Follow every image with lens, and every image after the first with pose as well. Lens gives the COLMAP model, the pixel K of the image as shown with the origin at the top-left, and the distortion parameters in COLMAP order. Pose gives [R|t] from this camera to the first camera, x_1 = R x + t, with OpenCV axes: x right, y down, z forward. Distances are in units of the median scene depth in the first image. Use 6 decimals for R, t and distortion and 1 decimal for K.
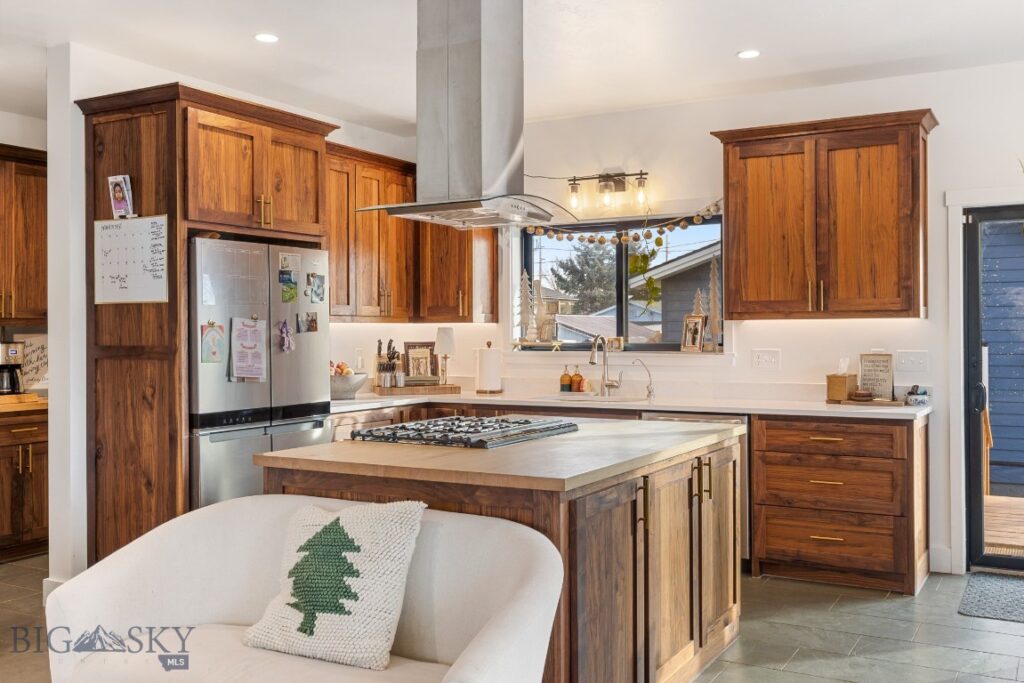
lens RADIAL K [[978.5, 0, 513.6], [0, 978.5, 336.6], [0, 0, 1]] dist [0.001750, 0.000000]
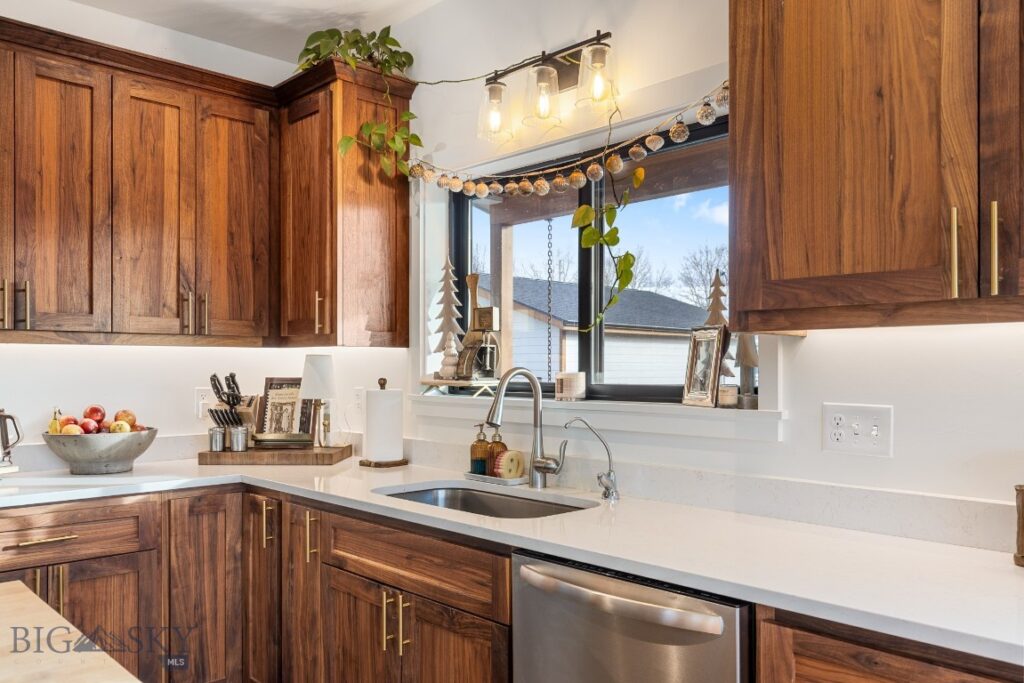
lens RADIAL K [[802.6, 0, 515.2], [0, 802.6, 373.9], [0, 0, 1]] dist [-0.012306, -0.000886]
pose [[0.957951, 0.008500, -0.286804, 0.229169], [-0.007255, 0.999959, 0.005403, -0.000910], [0.286839, -0.003095, 0.957974, 0.672342]]
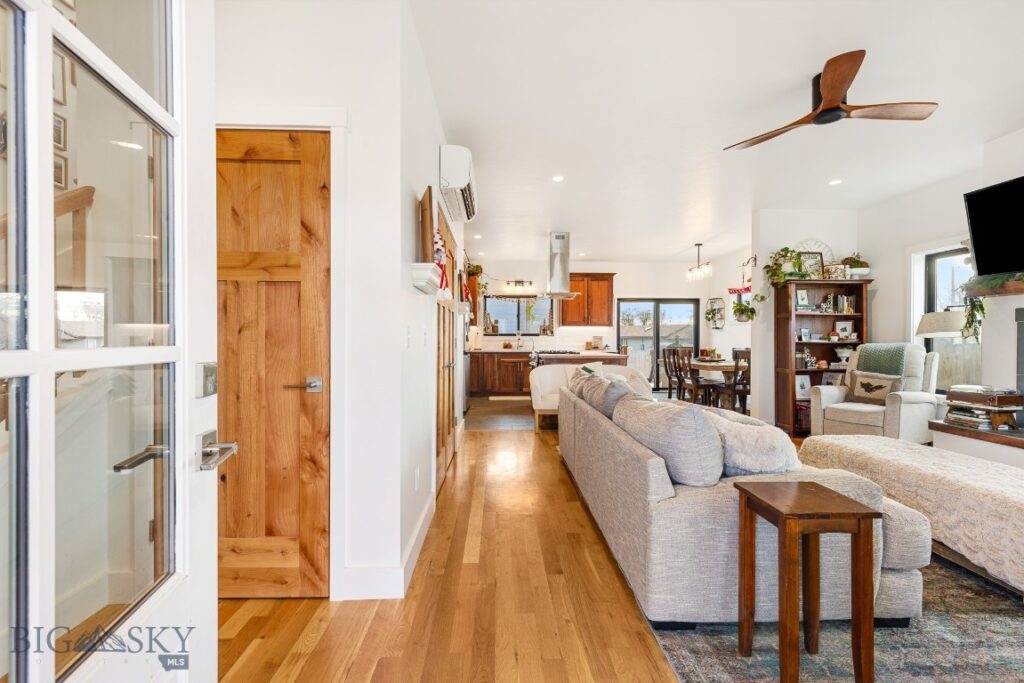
lens RADIAL K [[460.9, 0, 506.7], [0, 460.9, 342.0], [0, 0, 1]] dist [-0.001361, -0.000213]
pose [[0.859697, 0.002448, 0.510798, -0.810588], [-0.004297, 0.999988, 0.002439, 0.036104], [-0.510786, -0.004292, 0.859697, -0.324463]]
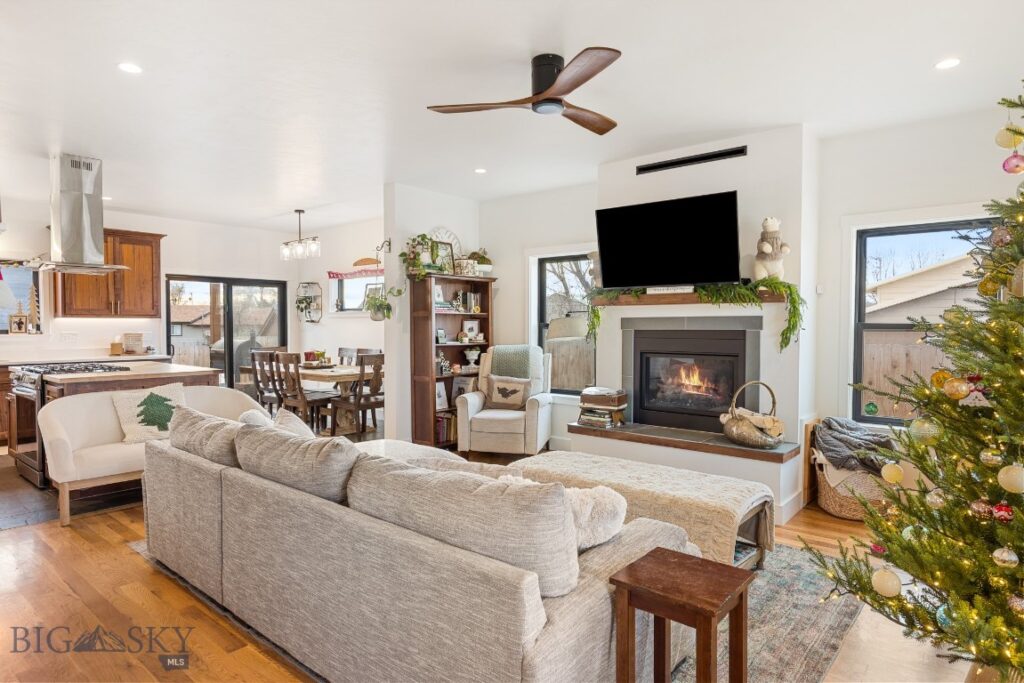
lens RADIAL K [[591.0, 0, 520.4], [0, 591.0, 340.2], [0, 0, 1]] dist [0.000774, 0.000236]
pose [[0.181246, -0.021998, 0.983192, -0.824520], [0.000148, 0.999750, 0.022341, 0.002875], [-0.983438, -0.003904, 0.181204, -0.150448]]
